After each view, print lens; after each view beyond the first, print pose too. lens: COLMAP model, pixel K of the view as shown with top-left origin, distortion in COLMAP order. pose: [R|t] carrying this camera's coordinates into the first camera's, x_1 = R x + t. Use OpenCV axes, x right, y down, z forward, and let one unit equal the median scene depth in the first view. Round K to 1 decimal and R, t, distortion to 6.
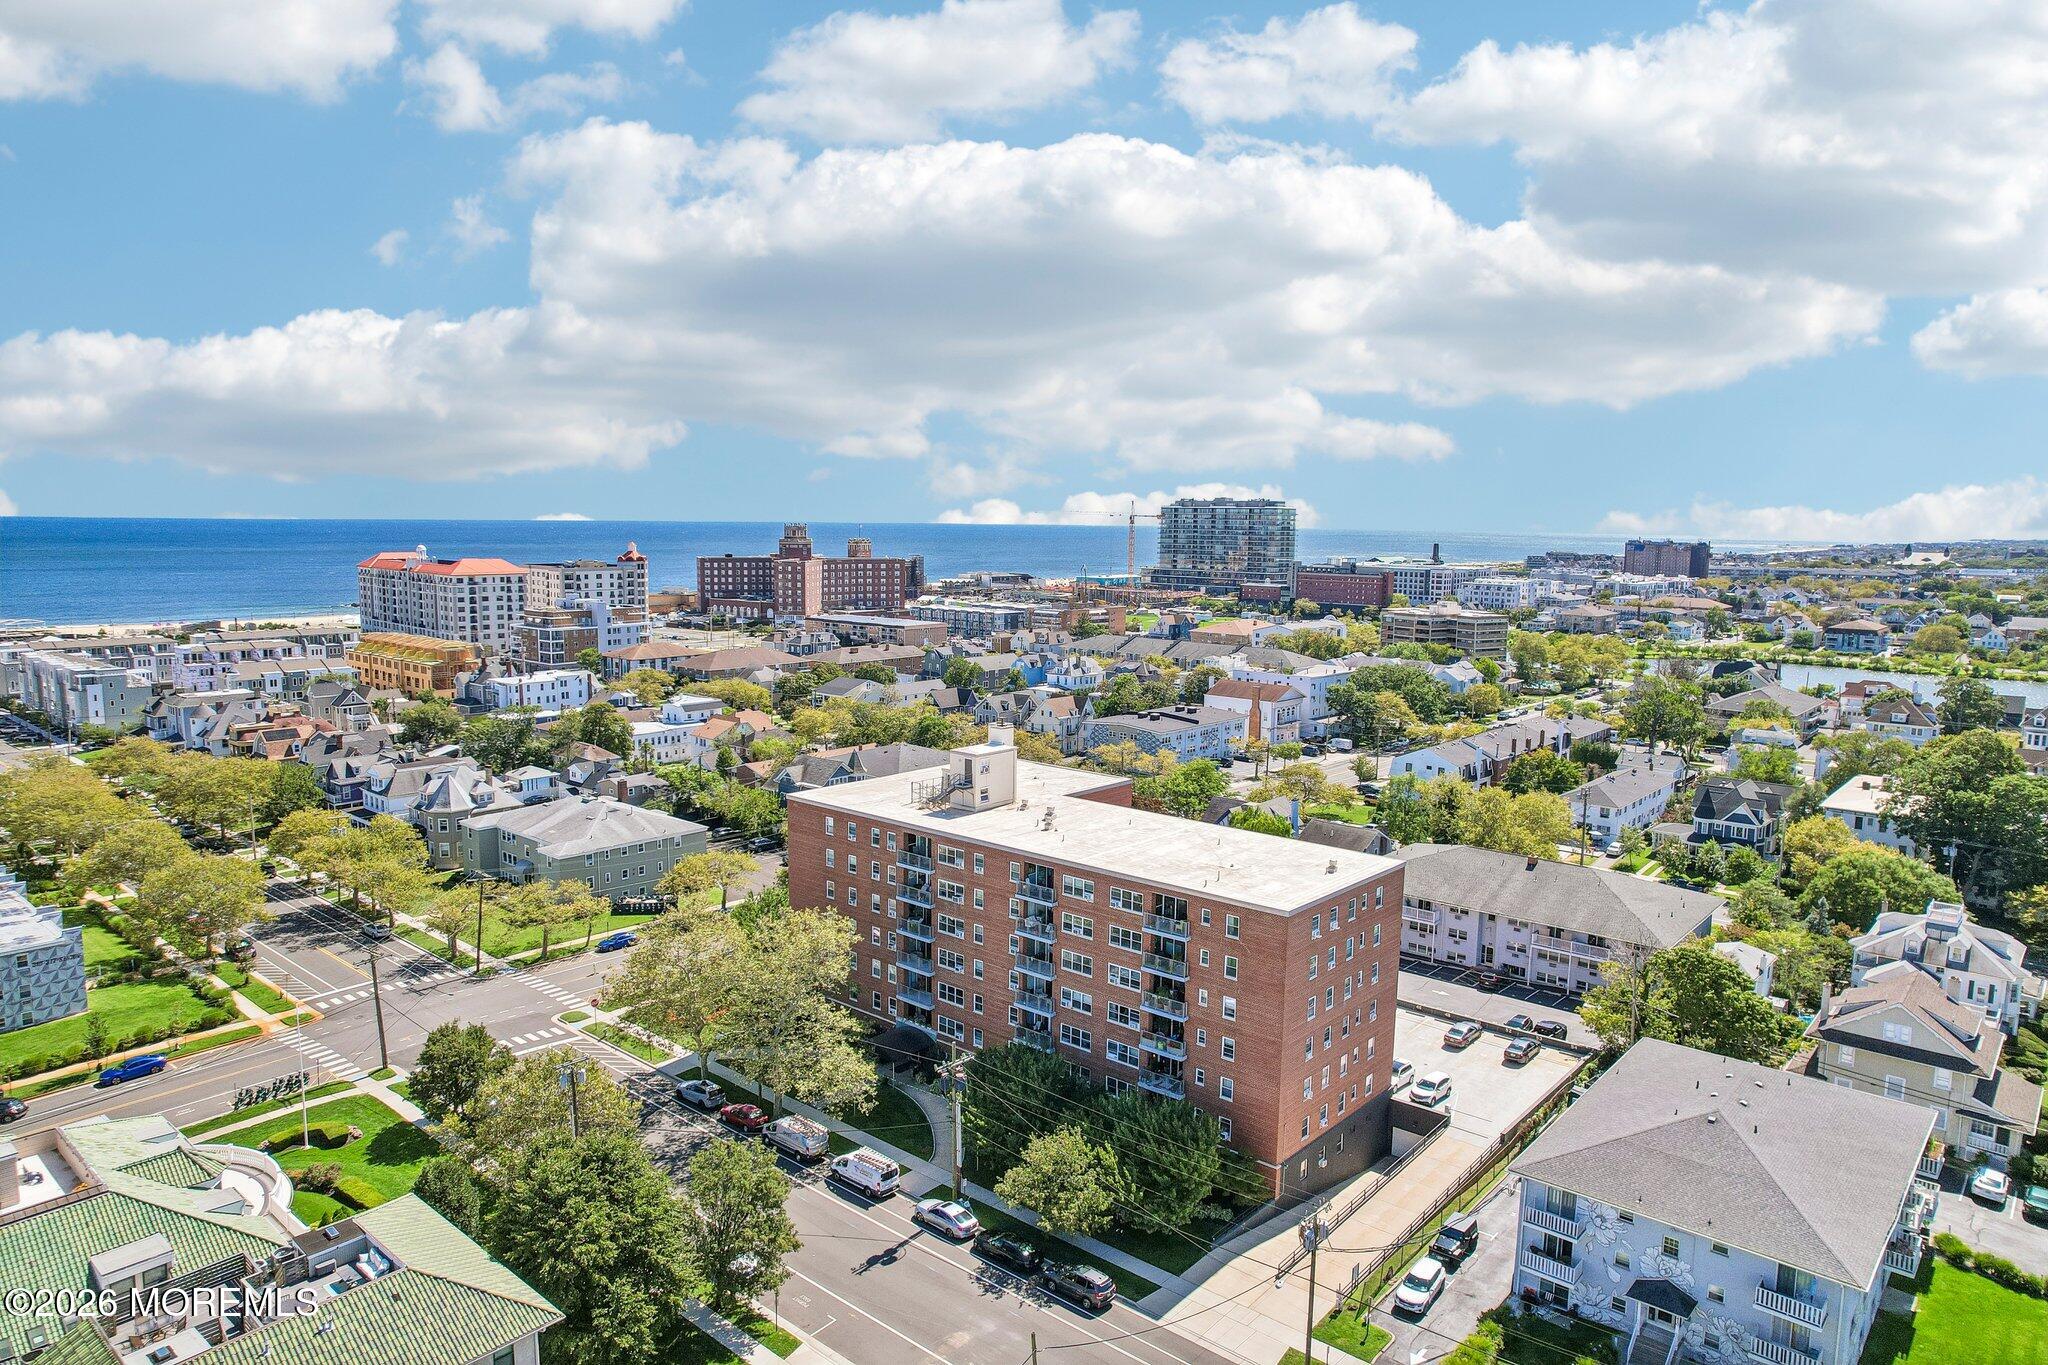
lens RADIAL K [[1313.7, 0, 1025.6], [0, 1313.7, 686.6], [0, 0, 1]] dist [-0.074569, 0.068339]
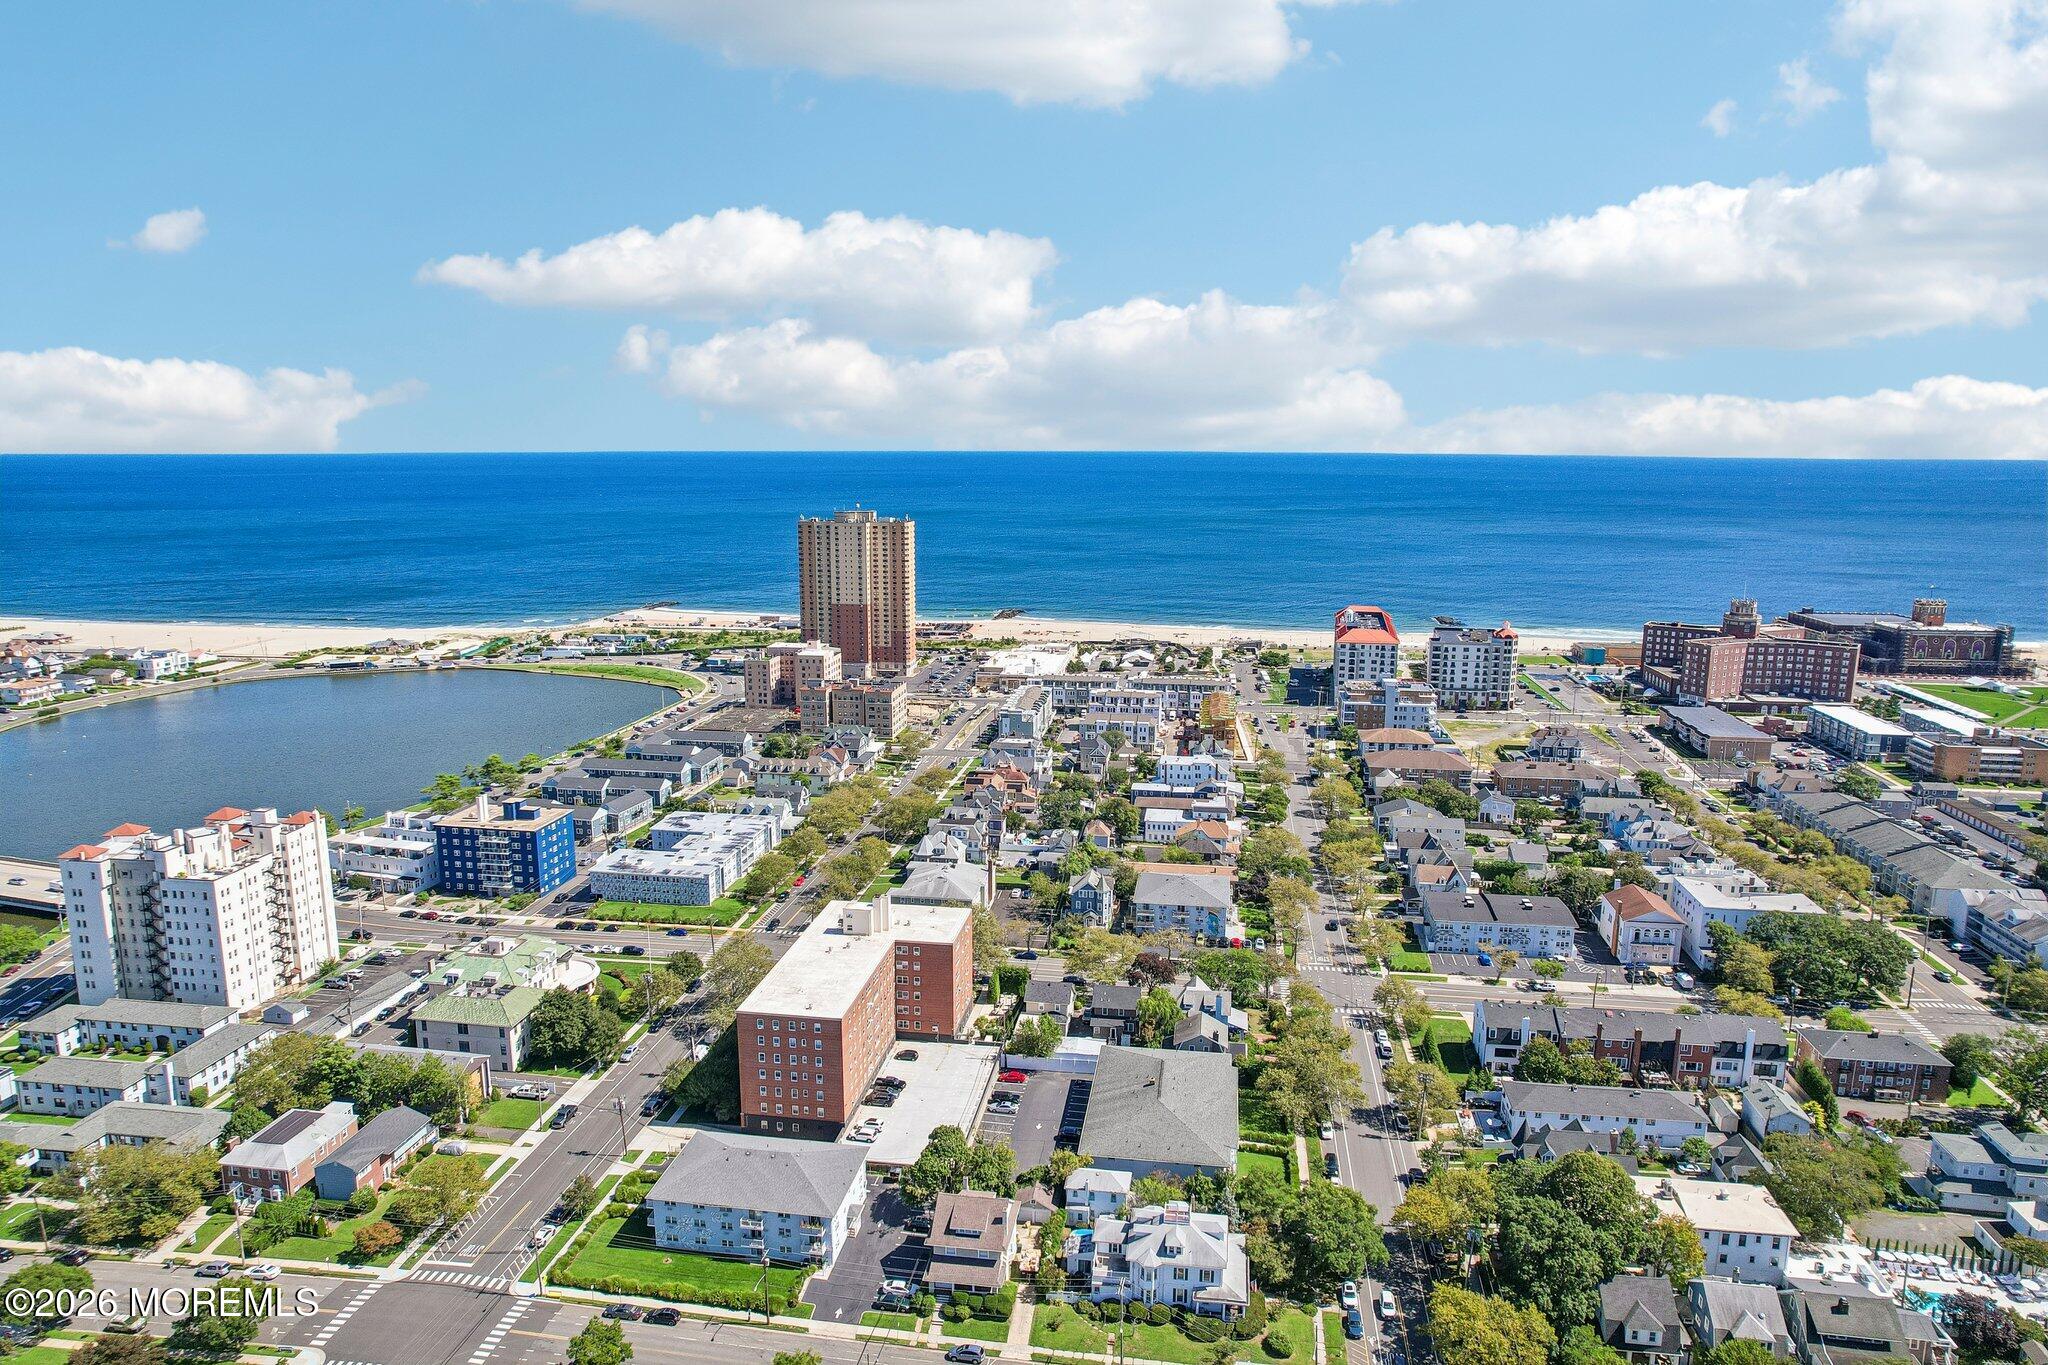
lens RADIAL K [[1313.7, 0, 1025.6], [0, 1313.7, 686.6], [0, 0, 1]] dist [-0.074569, 0.068339]
pose [[0.539958, 0.144937, -0.829120, 0.823263], [-0.103295, 0.989027, 0.105620, -0.251198], [0.835330, 0.028614, 0.549004, 0.033493]]
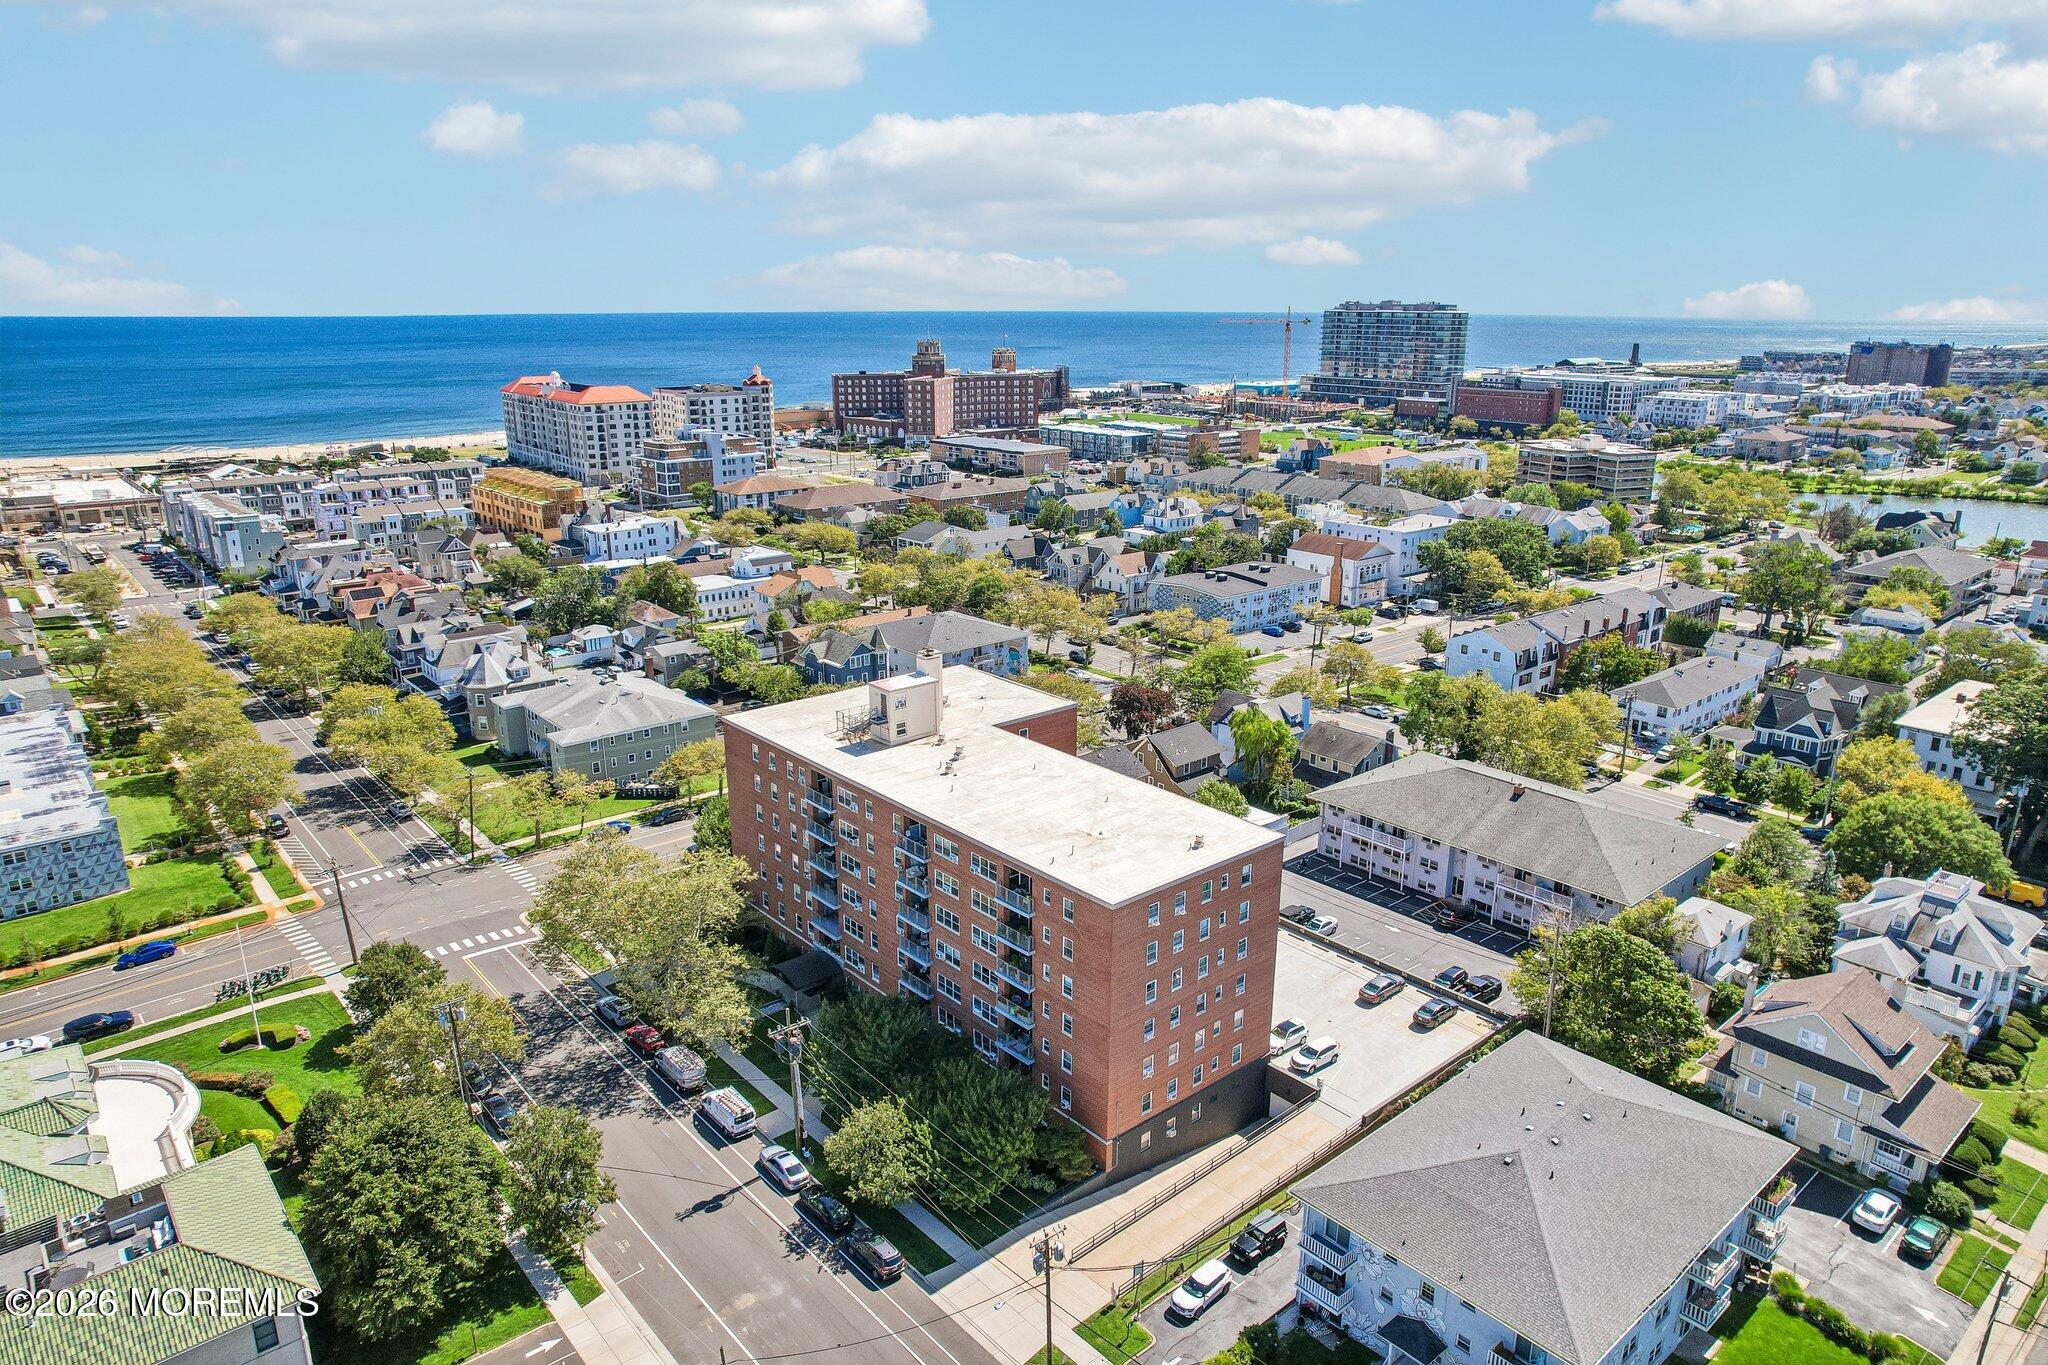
lens RADIAL K [[1313.7, 0, 1025.6], [0, 1313.7, 686.6], [0, 0, 1]] dist [-0.074569, 0.068339]
pose [[0.990210, 0.028621, -0.136619, 0.090355], [-0.006985, 0.987686, 0.156290, -0.048402], [0.139410, -0.153806, 0.978217, 0.018993]]
